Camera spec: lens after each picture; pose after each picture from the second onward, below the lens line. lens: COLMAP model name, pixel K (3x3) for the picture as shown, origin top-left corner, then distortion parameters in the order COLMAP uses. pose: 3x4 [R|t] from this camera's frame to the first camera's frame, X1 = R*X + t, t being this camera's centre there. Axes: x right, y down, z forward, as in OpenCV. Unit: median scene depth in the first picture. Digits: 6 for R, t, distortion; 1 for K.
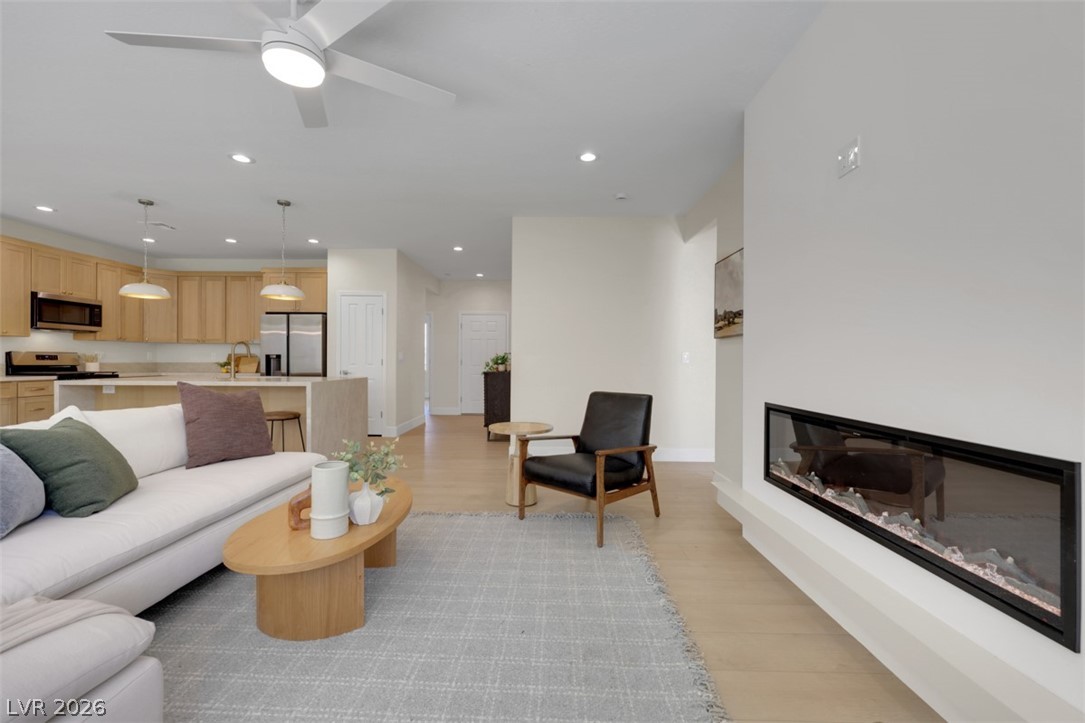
lens RADIAL K [[452.9, 0, 538.3], [0, 452.9, 363.0], [0, 0, 1]] dist [-0.003487, 0.001549]
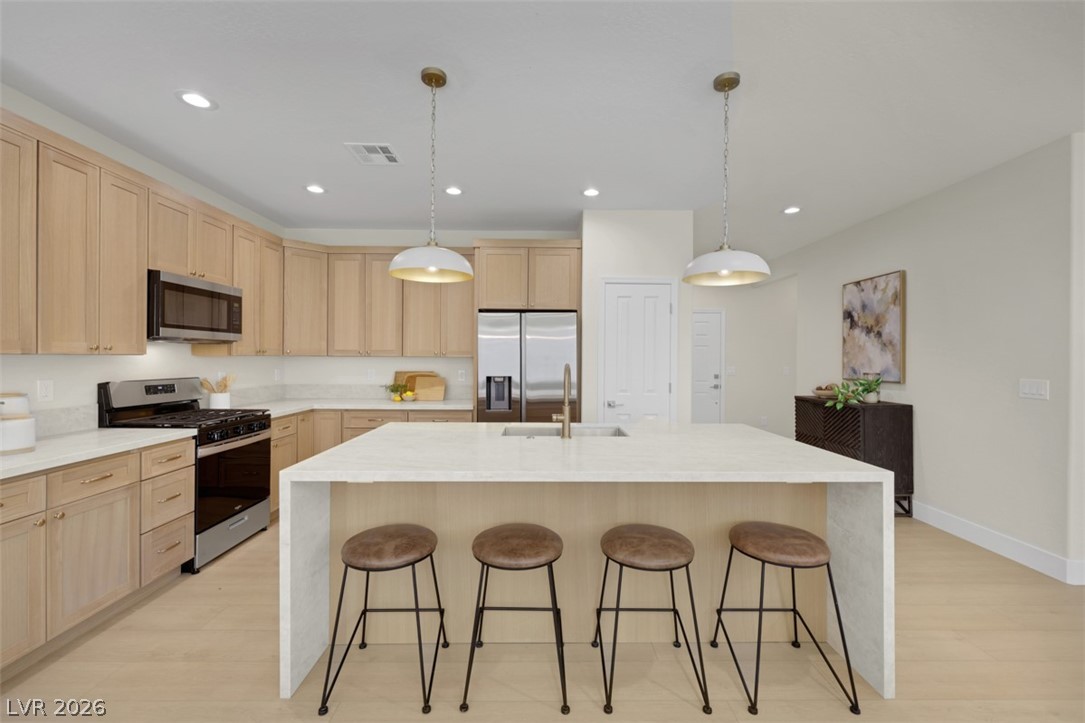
lens RADIAL K [[452.9, 0, 543.1], [0, 452.9, 359.0], [0, 0, 1]] dist [-0.003487, 0.001549]
pose [[0.999748, -0.000959, 0.022409, -0.539487], [0.000970, 0.999999, -0.000463, -0.042459], [-0.022409, 0.000485, 0.999749, 0.368670]]
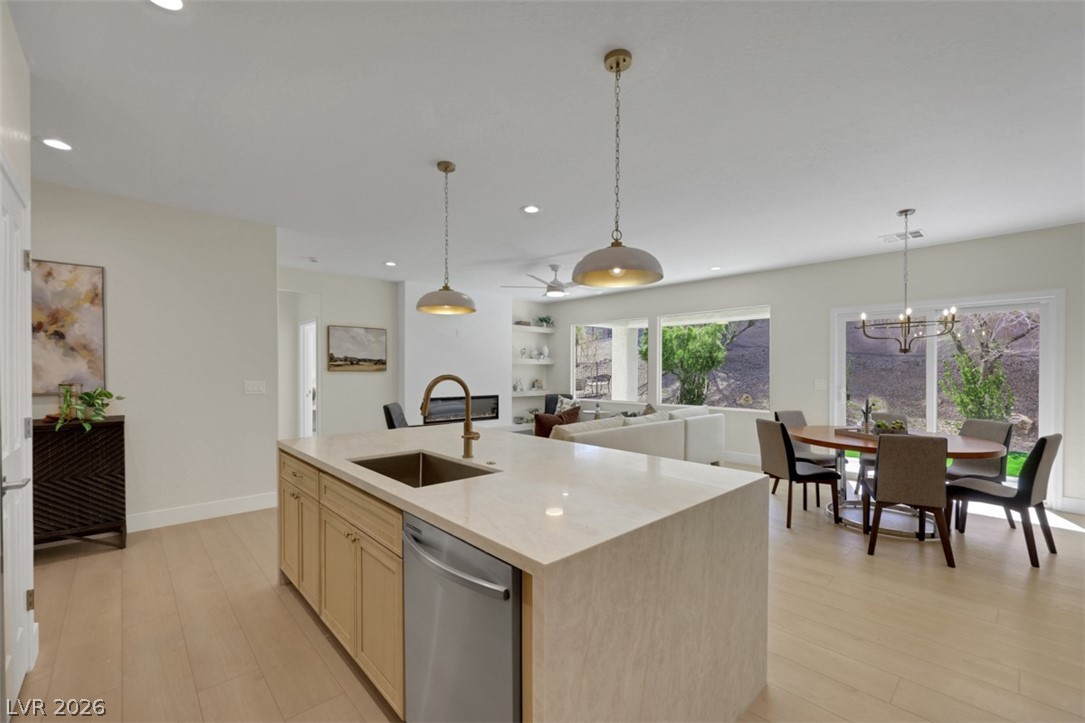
lens RADIAL K [[452.9, 0, 526.7], [0, 452.9, 369.6], [0, 0, 1]] dist [-0.003487, 0.001549]
pose [[-0.681815, -0.006388, 0.731496, -0.790194], [-0.004499, 0.999980, 0.004540, -0.042970], [-0.731510, -0.000196, -0.681830, 0.962624]]
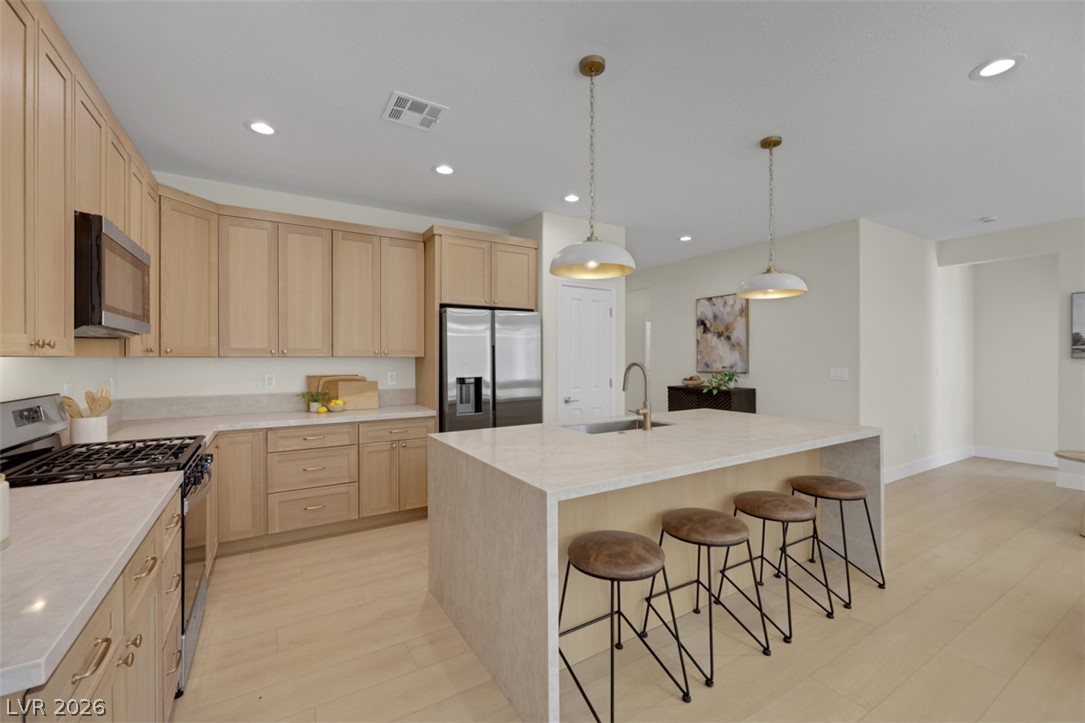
lens RADIAL K [[452.9, 0, 544.9], [0, 452.9, 360.7], [0, 0, 1]] dist [-0.003487, 0.001549]
pose [[0.841917, -0.013050, 0.539449, -0.821278], [0.010790, 0.999915, 0.007348, -0.043530], [-0.539499, -0.000365, 0.841986, 0.454043]]
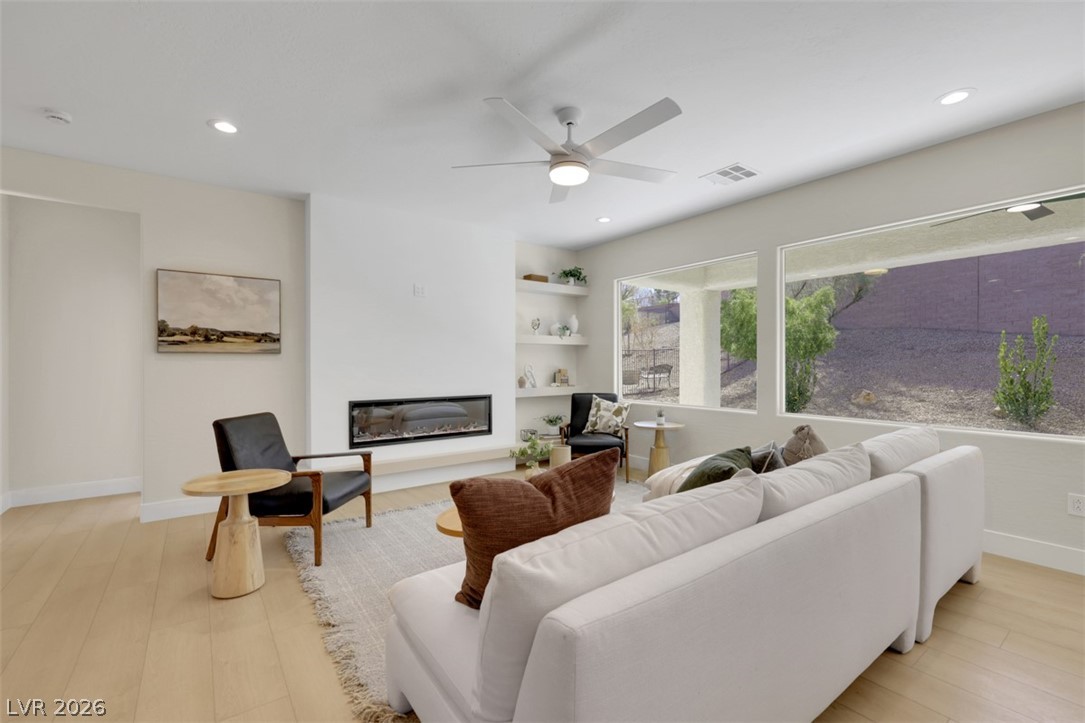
lens RADIAL K [[470.8, 0, 526.1], [0, 470.8, 365.9], [0, 0, 1]] dist [0.000223, 0.000271]
pose [[-0.599151, -0.009453, 0.800580, -0.481675], [0.001463, 0.999916, 0.012901, -0.024321], [-0.800635, 0.008901, -0.599087, 0.586760]]
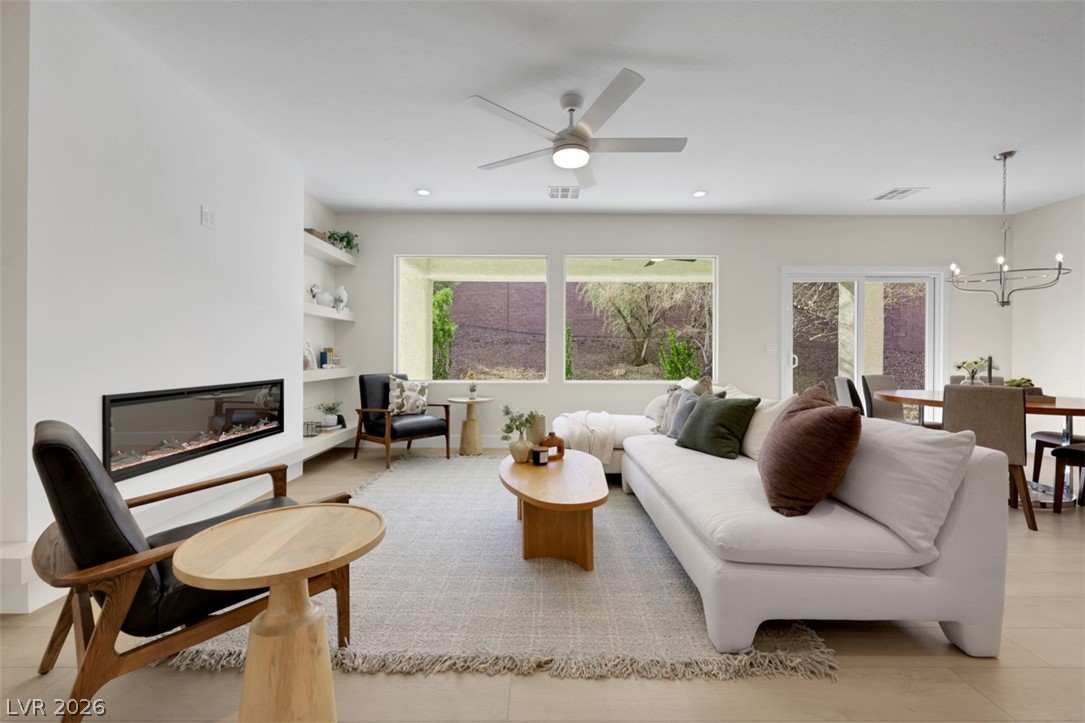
lens RADIAL K [[452.9, 0, 552.2], [0, 452.9, 352.8], [0, 0, 1]] dist [-0.003487, 0.001549]
pose [[-0.999304, -0.008723, -0.036258, -0.129313], [-0.008745, 0.999962, 0.000440, -0.001721], [0.036252, 0.000757, -0.999342, 0.738521]]
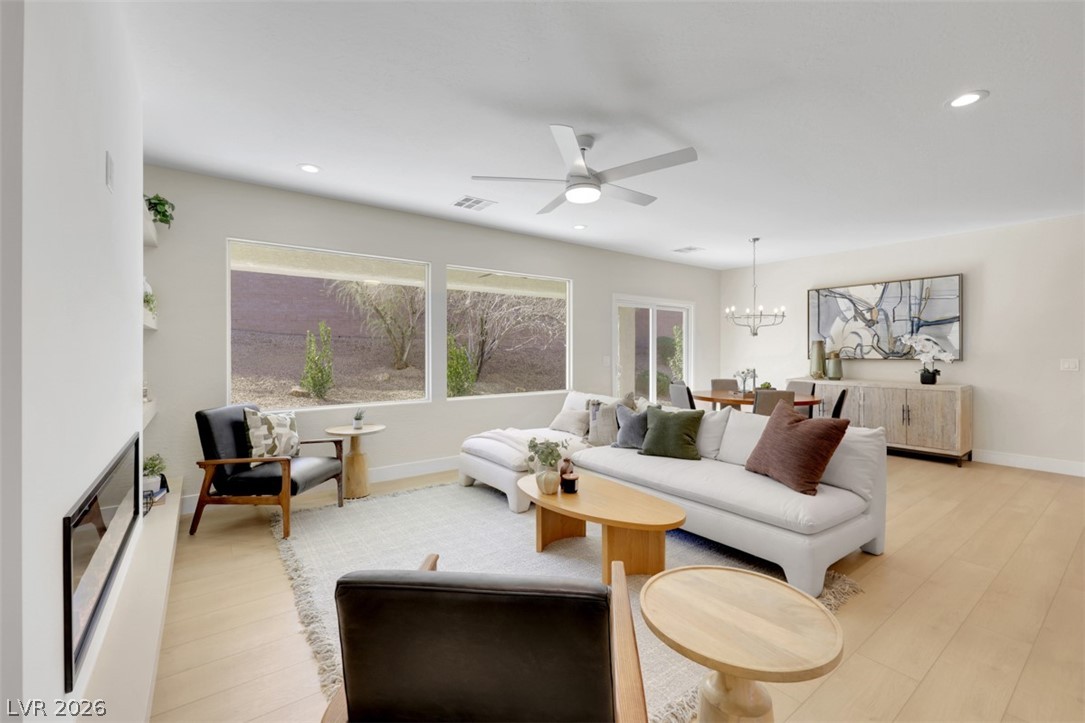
lens RADIAL K [[452.9, 0, 566.8], [0, 452.9, 353.7], [0, 0, 1]] dist [-0.003487, 0.001549]
pose [[-0.776186, -0.004788, -0.630486, 0.146240], [-0.008096, 0.999964, 0.002374, -0.030647], [0.630452, 0.006947, -0.776197, 0.646001]]
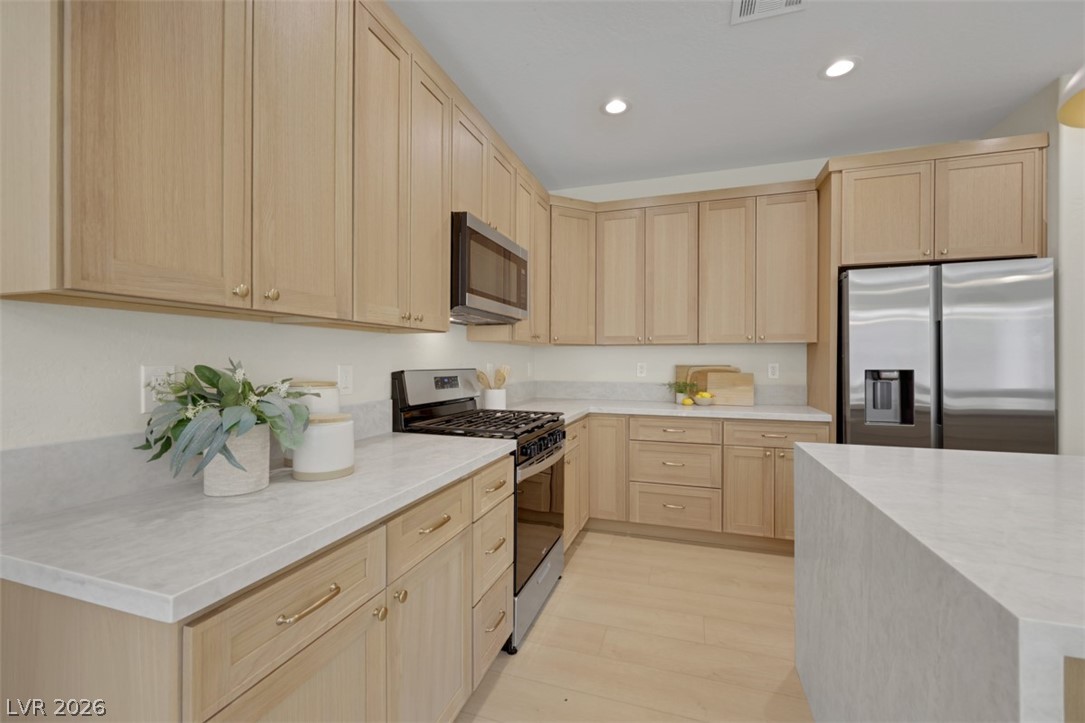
lens RADIAL K [[452.9, 0, 532.8], [0, 452.9, 361.1], [0, 0, 1]] dist [-0.003487, 0.001549]
pose [[0.951231, -0.006053, -0.308419, -0.759752], [0.004639, 0.999975, -0.005319, -0.025594], [0.308443, 0.003629, 0.951236, 0.533657]]
